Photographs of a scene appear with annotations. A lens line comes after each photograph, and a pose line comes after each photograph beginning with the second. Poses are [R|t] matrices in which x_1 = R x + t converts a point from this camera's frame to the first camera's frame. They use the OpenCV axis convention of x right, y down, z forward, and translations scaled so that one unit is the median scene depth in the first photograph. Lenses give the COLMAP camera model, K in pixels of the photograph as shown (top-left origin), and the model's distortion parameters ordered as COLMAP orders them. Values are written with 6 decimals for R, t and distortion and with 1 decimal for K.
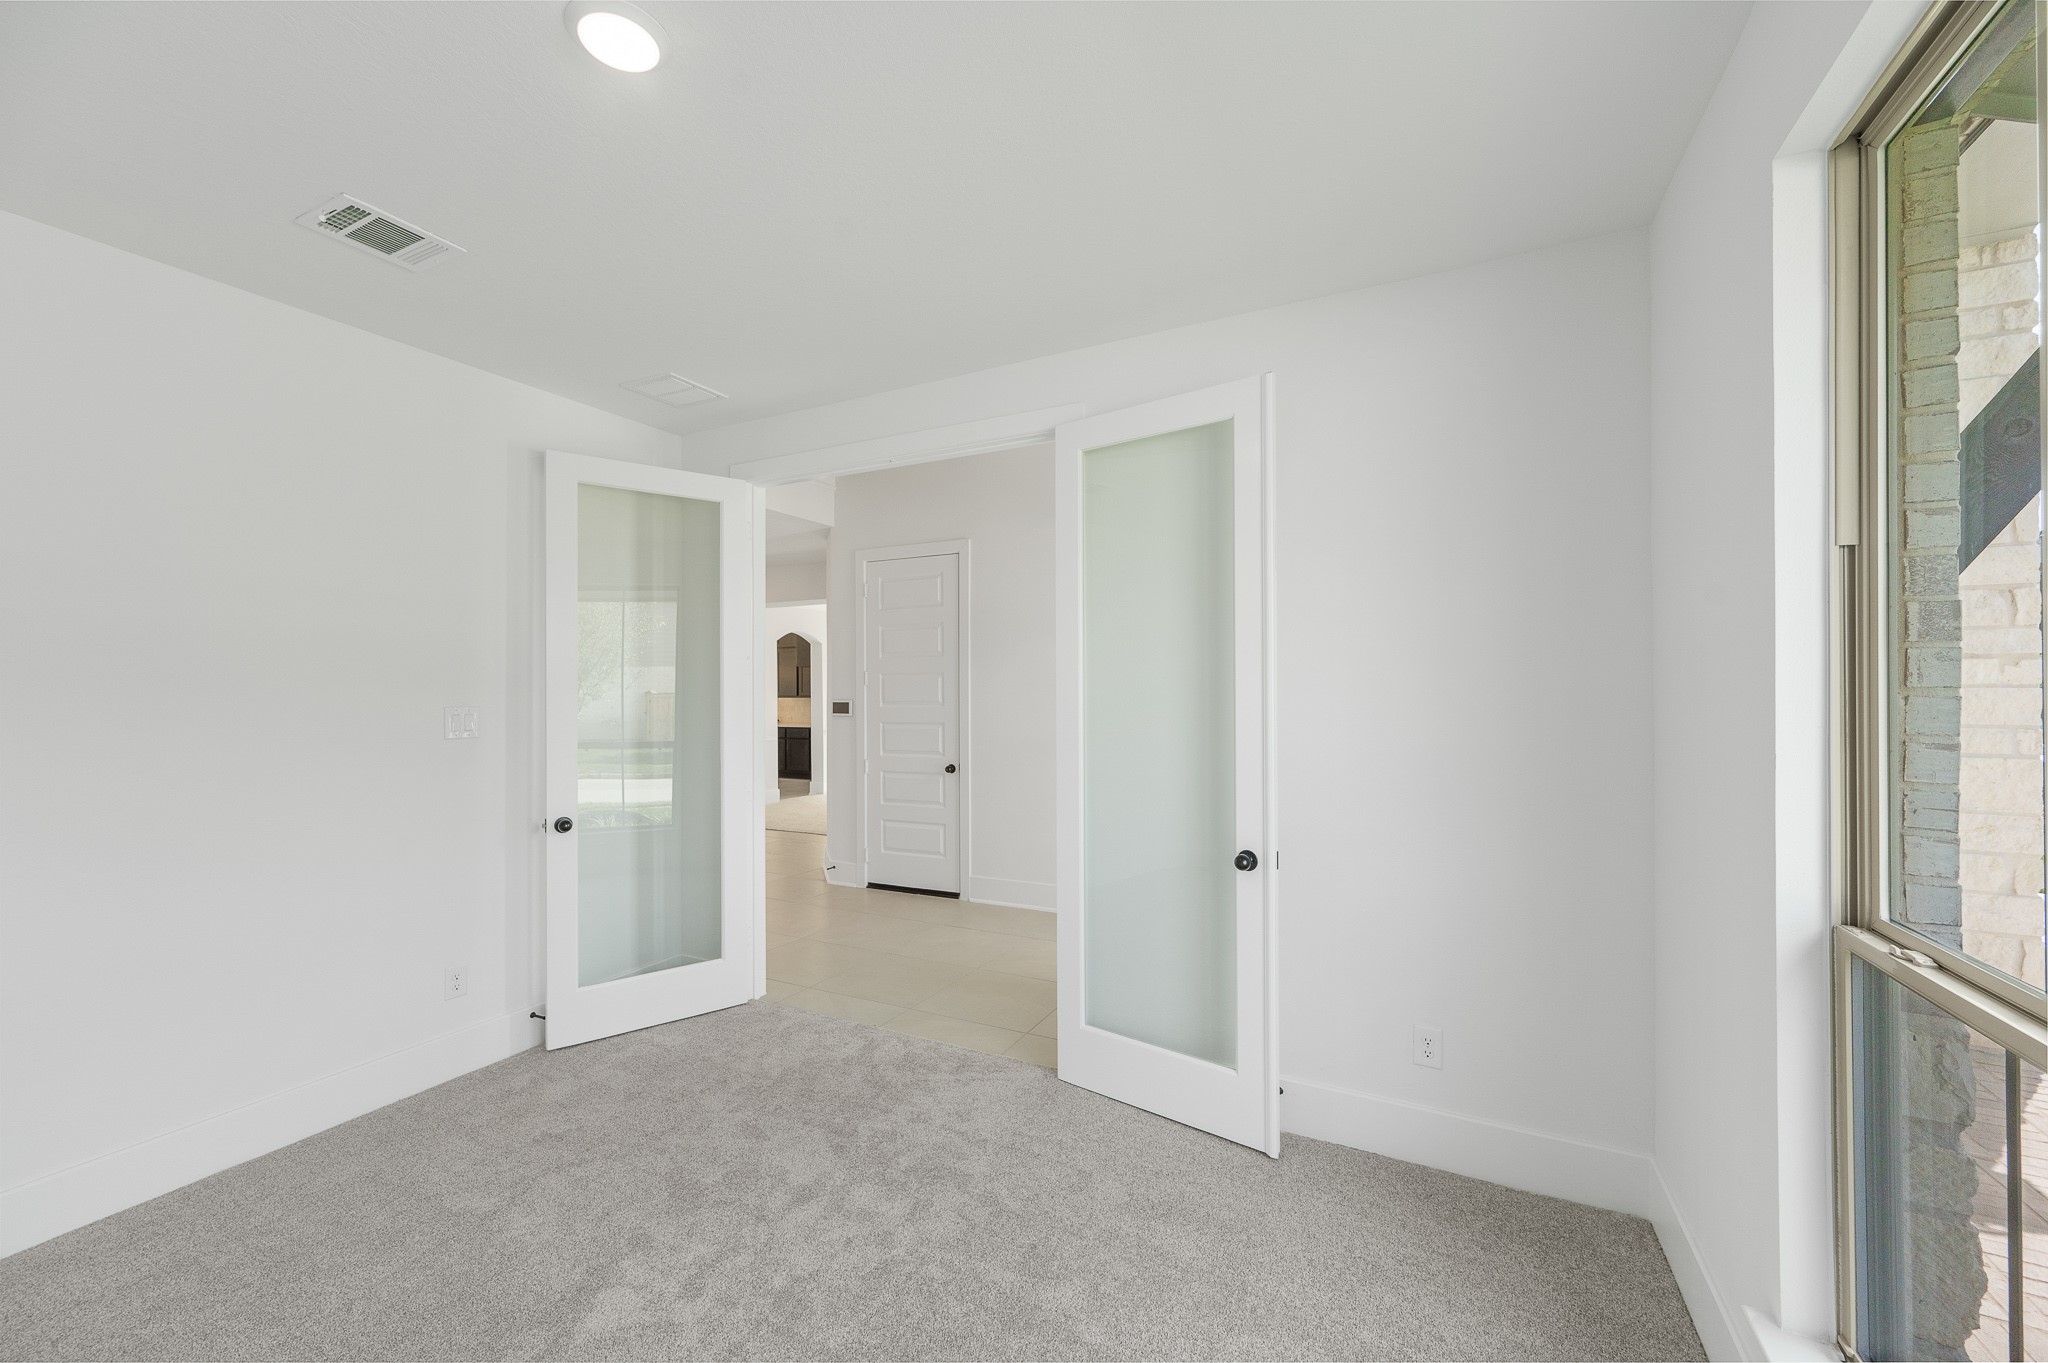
lens RADIAL K [[814.4, 0, 1022.0], [0, 814.4, 693.4], [0, 0, 1]] dist [0.002735, 0.000190]
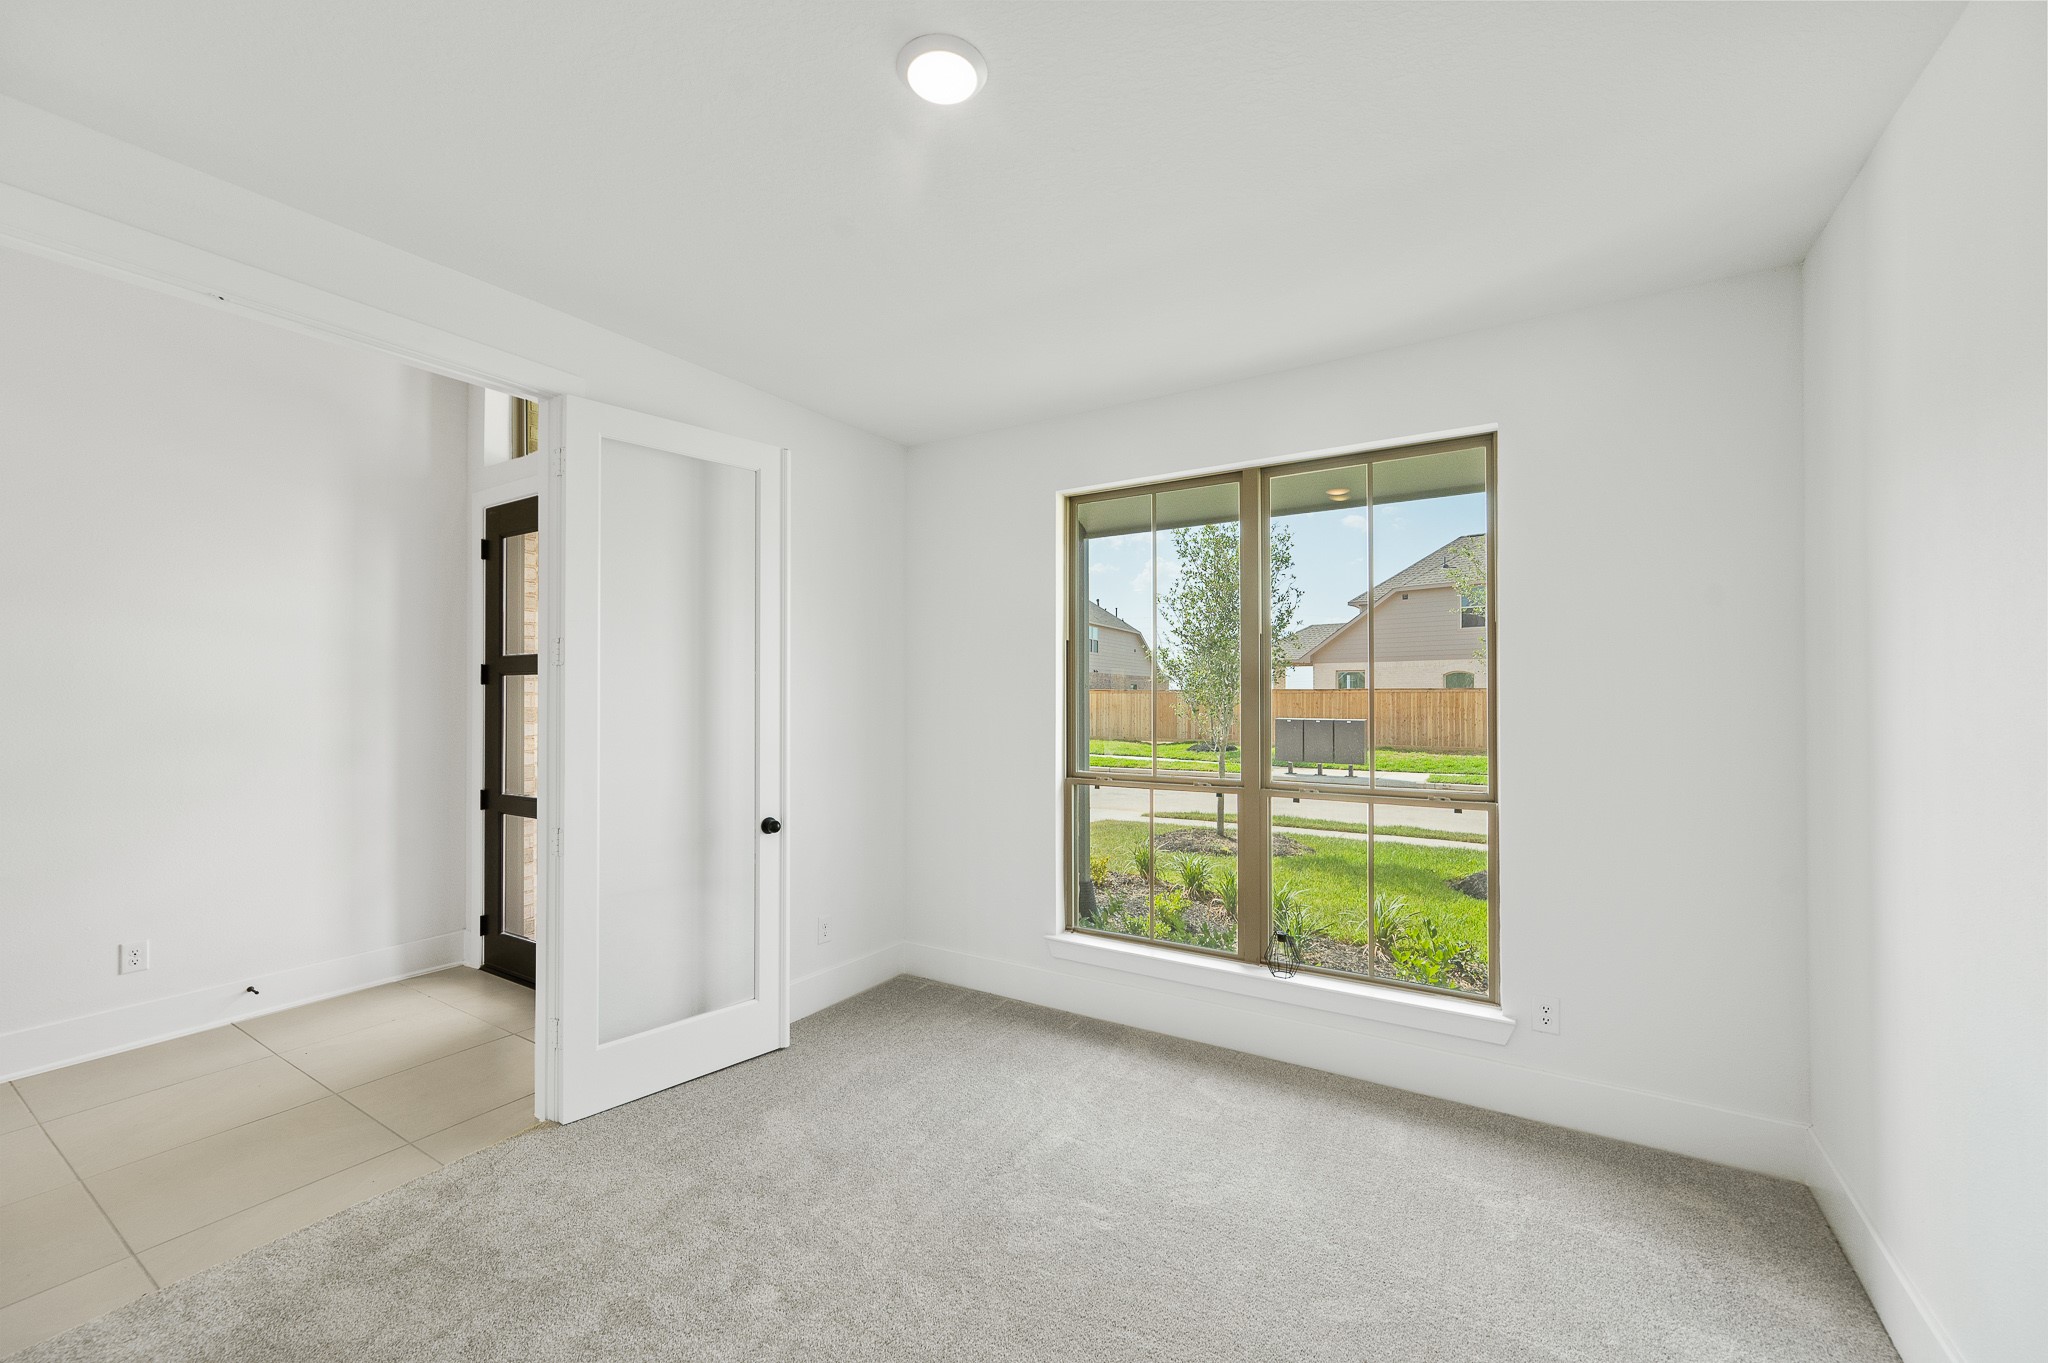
lens RADIAL K [[814.4, 0, 1024.8], [0, 814.4, 681.1], [0, 0, 1]] dist [0.002735, 0.000190]
pose [[0.087323, 0.014302, 0.996077, -0.961364], [-0.002301, 0.999897, -0.014155, -0.001992], [-0.996177, -0.001056, 0.087347, 0.497040]]
